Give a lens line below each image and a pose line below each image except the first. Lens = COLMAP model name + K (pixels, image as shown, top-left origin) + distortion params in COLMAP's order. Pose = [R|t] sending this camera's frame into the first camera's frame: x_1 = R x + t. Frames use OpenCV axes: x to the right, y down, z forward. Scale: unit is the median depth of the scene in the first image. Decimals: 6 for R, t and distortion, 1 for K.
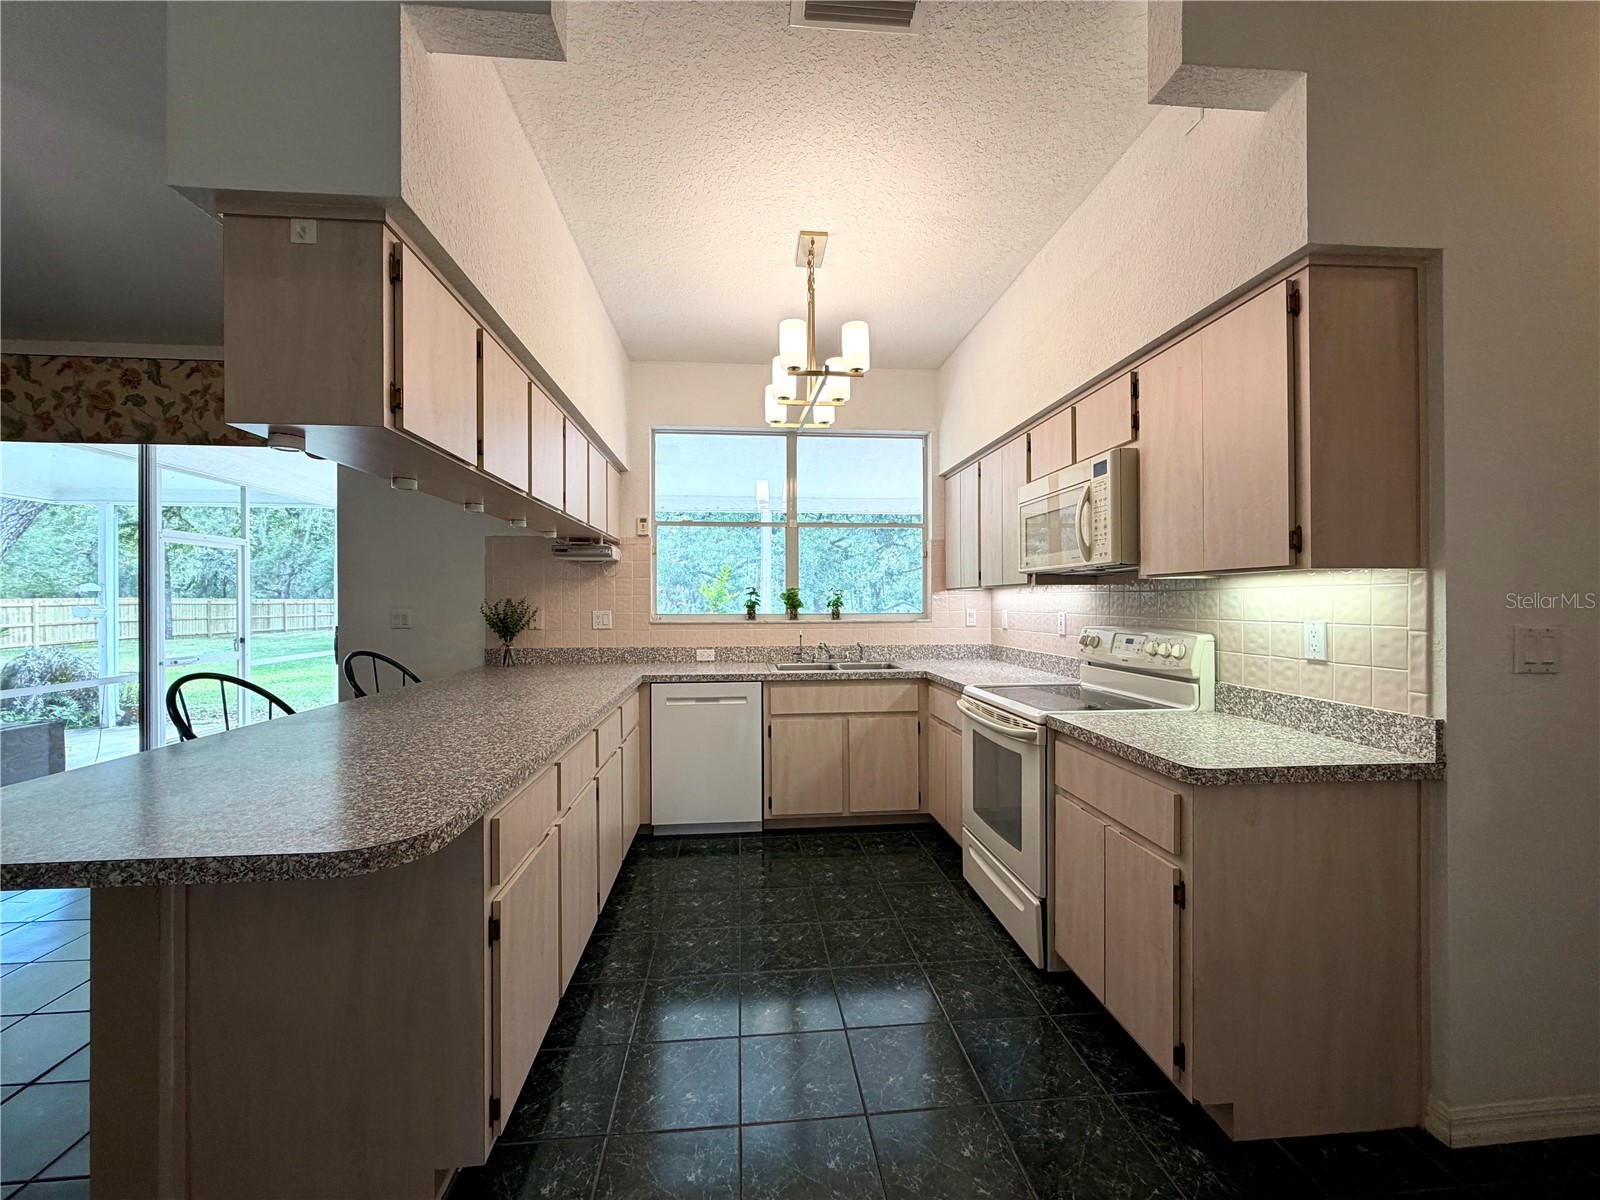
lens RADIAL K [[638.3, 0, 799.7], [0, 638.3, 602.5], [0, 0, 1]] dist [0.001536, 0.002027]
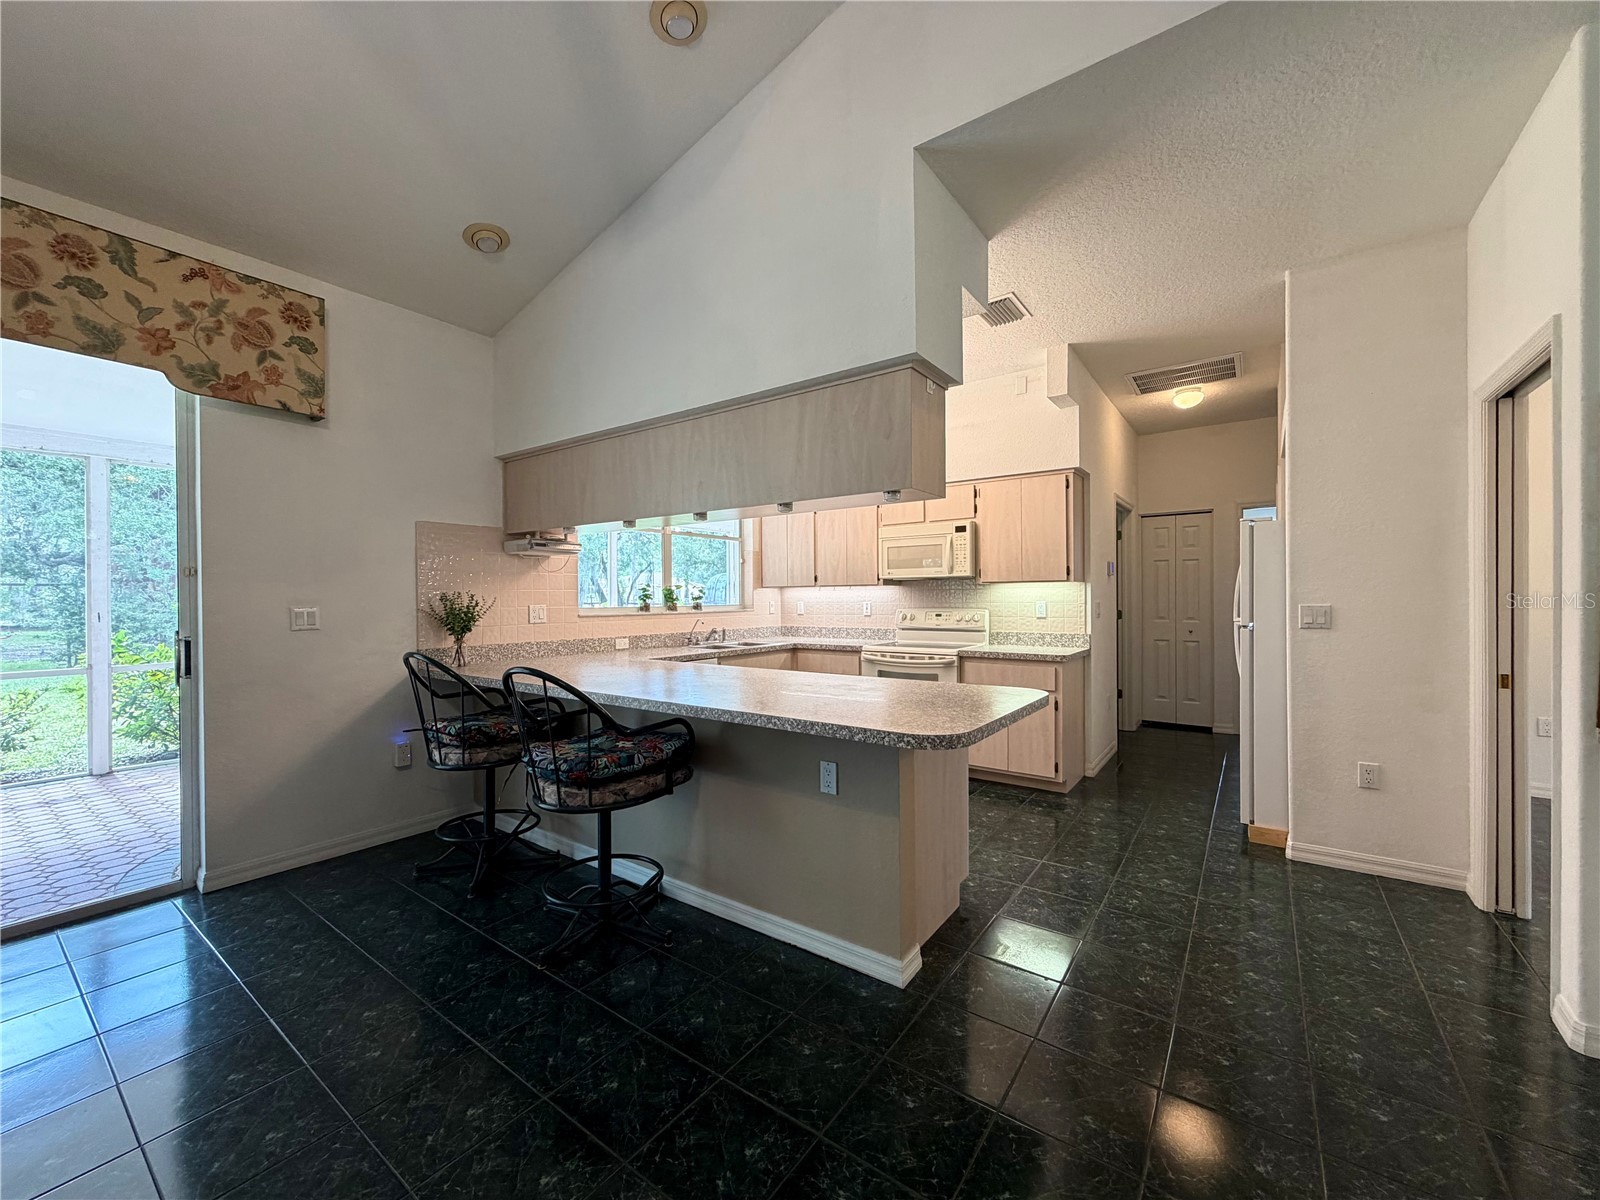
lens RADIAL K [[638.3, 0, 794.0], [0, 638.3, 597.7], [0, 0, 1]] dist [0.001536, 0.002027]
pose [[0.667514, -0.004119, 0.744586, -1.037858], [0.005550, 0.999984, 0.000556, 0.003594], [-0.744577, 0.003761, 0.667526, 0.027915]]
